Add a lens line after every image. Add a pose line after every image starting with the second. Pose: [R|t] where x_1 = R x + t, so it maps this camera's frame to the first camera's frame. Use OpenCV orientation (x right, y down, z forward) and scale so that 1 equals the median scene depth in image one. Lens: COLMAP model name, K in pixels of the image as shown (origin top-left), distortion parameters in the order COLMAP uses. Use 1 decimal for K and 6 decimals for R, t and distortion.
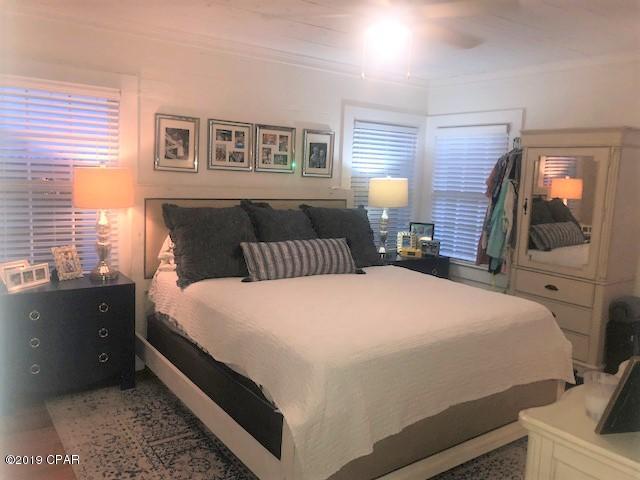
lens RADIAL K [[514.2, 0, 321.9], [0, 514.2, 241.6], [0, 0, 1]] dist [-0.003311, -0.026852]
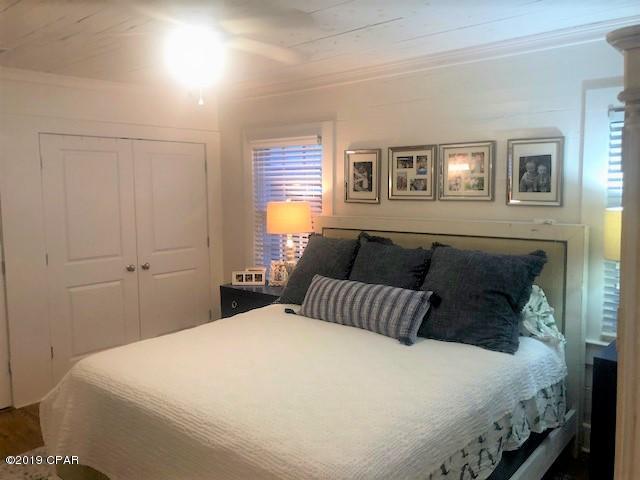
lens RADIAL K [[514.2, 0, 324.7], [0, 514.2, 236.4], [0, 0, 1]] dist [-0.003311, -0.026852]
pose [[0.219594, 0.042733, -0.974655, 0.710474], [-0.111625, 0.993580, 0.018413, -0.080290], [0.969184, 0.104752, 0.222954, 0.703339]]
